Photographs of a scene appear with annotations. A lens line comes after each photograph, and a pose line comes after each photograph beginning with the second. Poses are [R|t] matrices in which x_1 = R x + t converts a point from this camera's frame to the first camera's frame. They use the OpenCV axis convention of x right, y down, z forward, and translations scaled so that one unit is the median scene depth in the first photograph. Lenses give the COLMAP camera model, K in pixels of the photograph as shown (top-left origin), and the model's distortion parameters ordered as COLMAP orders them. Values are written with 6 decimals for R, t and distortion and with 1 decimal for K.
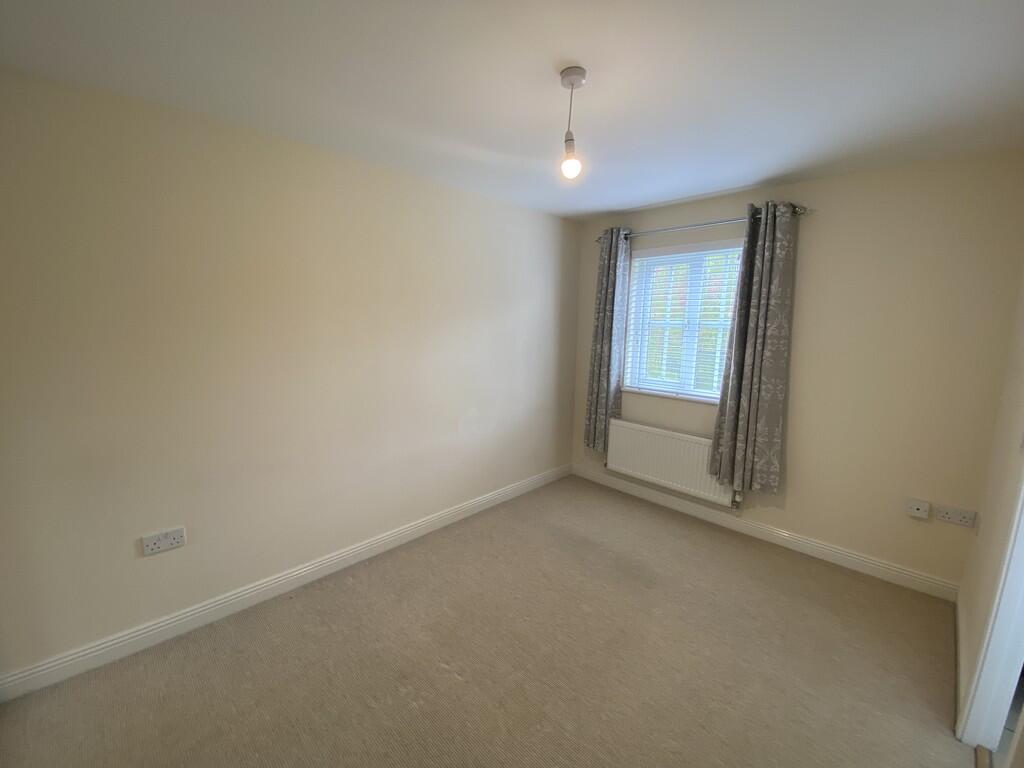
lens RADIAL K [[417.3, 0, 510.8], [0, 417.3, 385.6], [0, 0, 1]] dist [0.047841, -0.029498]
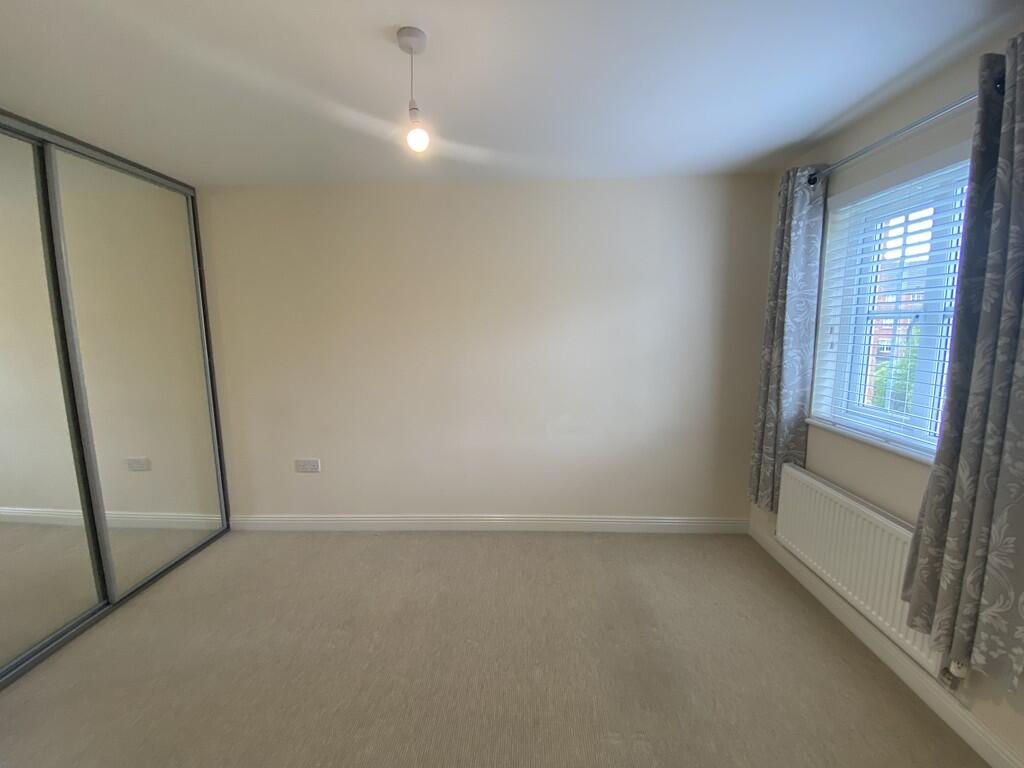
lens RADIAL K [[417.3, 0, 510.8], [0, 417.3, 385.6], [0, 0, 1]] dist [0.047841, -0.029498]
pose [[0.688491, 0.079251, -0.720902, 0.443085], [-0.094227, 0.995361, 0.019433, -0.014819], [0.719097, 0.054549, 0.692765, 0.251292]]
